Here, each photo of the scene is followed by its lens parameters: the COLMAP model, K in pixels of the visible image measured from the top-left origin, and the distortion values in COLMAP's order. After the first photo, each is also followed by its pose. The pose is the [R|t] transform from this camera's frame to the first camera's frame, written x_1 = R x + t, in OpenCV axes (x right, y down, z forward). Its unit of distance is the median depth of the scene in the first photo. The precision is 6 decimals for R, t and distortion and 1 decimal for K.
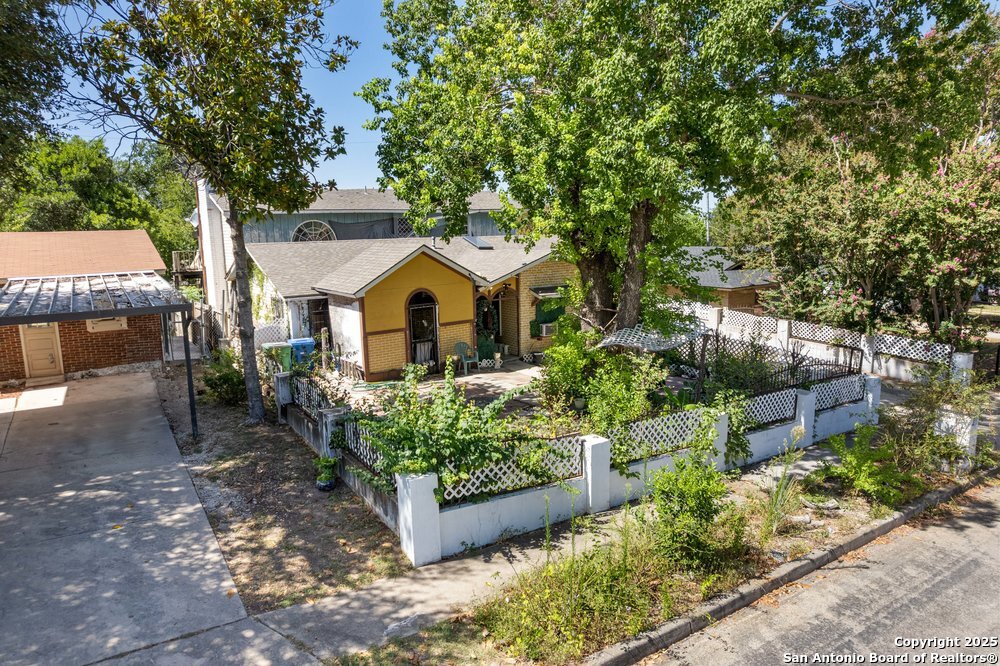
lens RADIAL K [[633.3, 0, 500.0], [0, 633.3, 333.0], [0, 0, 1]] dist [-0.094684, 0.080977]
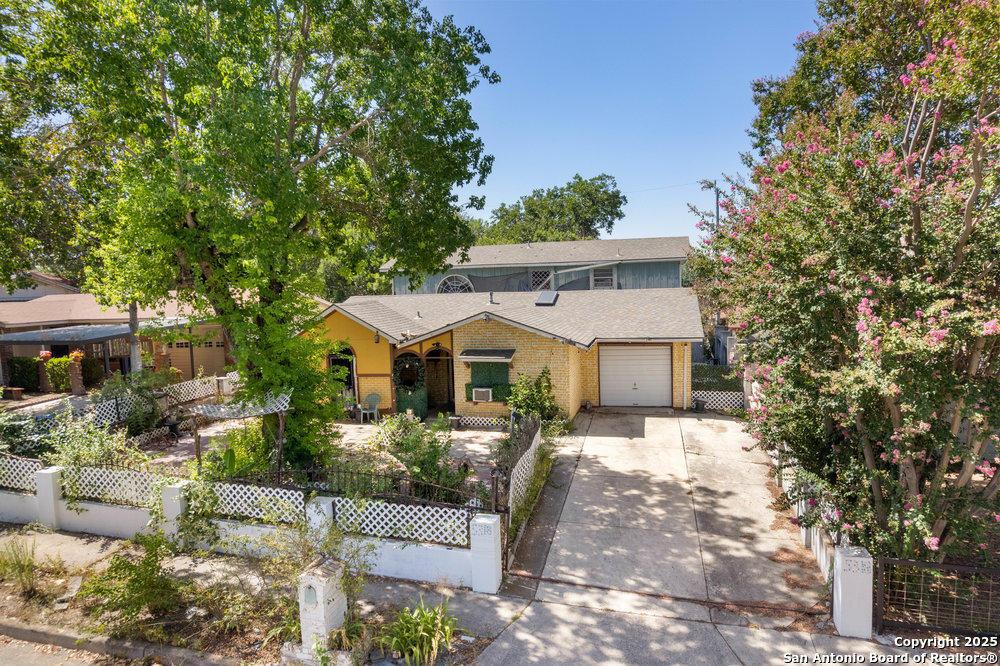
lens RADIAL K [[633.3, 0, 500.0], [0, 633.3, 333.0], [0, 0, 1]] dist [-0.094684, 0.080977]
pose [[0.648566, 0.060434, -0.758755, 0.843043], [-0.101360, 0.994822, -0.007404, -0.096879], [0.754379, 0.081709, 0.651334, 0.416241]]
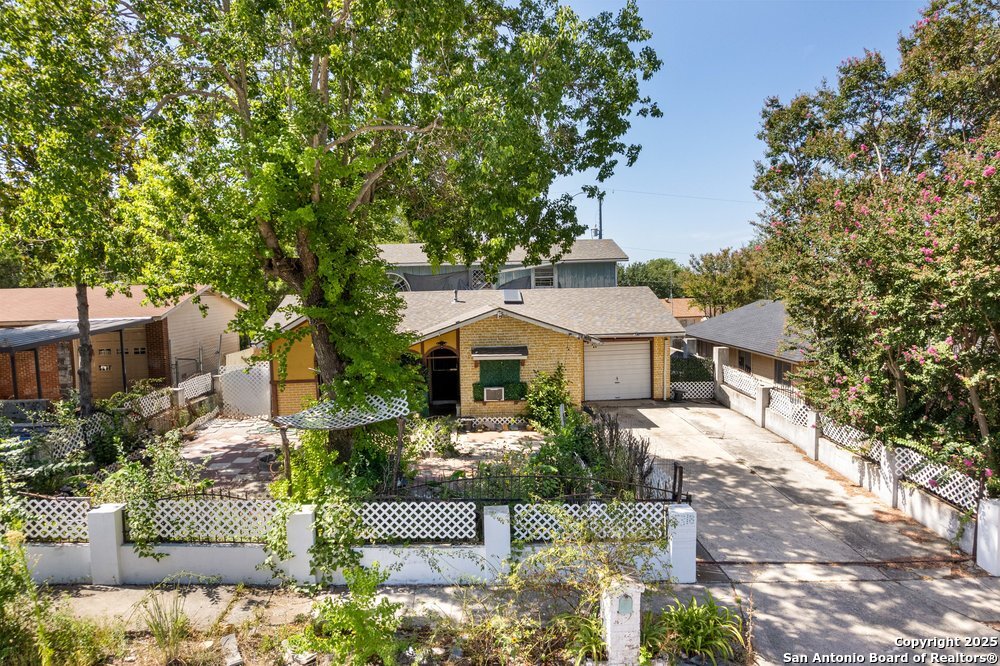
lens RADIAL K [[633.3, 0, 500.0], [0, 633.3, 333.0], [0, 0, 1]] dist [-0.094684, 0.080977]
pose [[0.842775, 0.041708, -0.536647, 0.599150], [-0.075866, 0.996245, -0.041714, -0.058345], [0.532892, 0.075869, 0.842775, 0.237360]]
